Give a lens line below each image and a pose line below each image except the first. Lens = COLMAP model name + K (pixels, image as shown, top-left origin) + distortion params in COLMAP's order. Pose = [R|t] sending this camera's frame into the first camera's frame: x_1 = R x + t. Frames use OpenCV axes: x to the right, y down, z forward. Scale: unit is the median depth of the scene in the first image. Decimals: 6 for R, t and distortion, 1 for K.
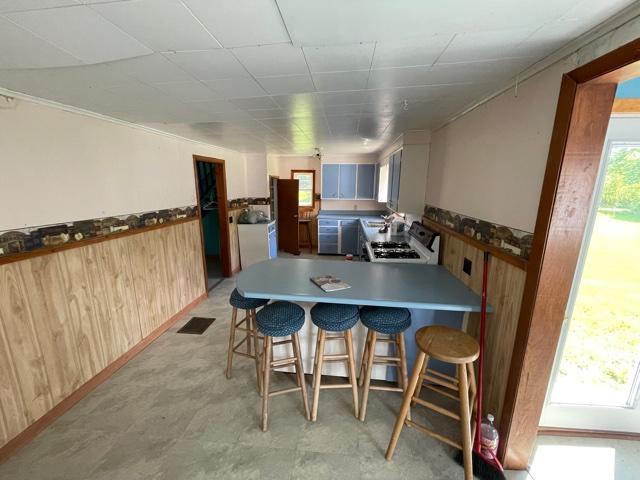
lens RADIAL K [[258.8, 0, 320.0], [0, 258.8, 240.0], [0, 0, 1]] dist [-0.000364, -0.000039]
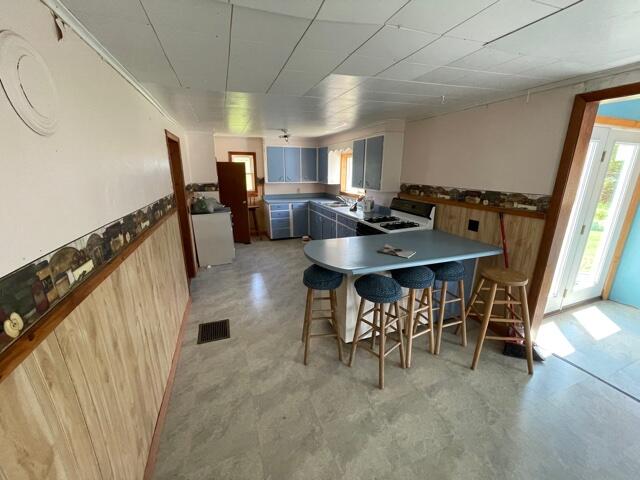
lens RADIAL K [[258.8, 0, 320.0], [0, 258.8, 240.0], [0, 0, 1]] dist [-0.000364, -0.000039]
pose [[0.897345, -0.121965, 0.424142, -0.314358], [0.098197, 0.992141, 0.077546, -0.003770], [-0.430266, -0.027936, 0.902270, 0.046329]]
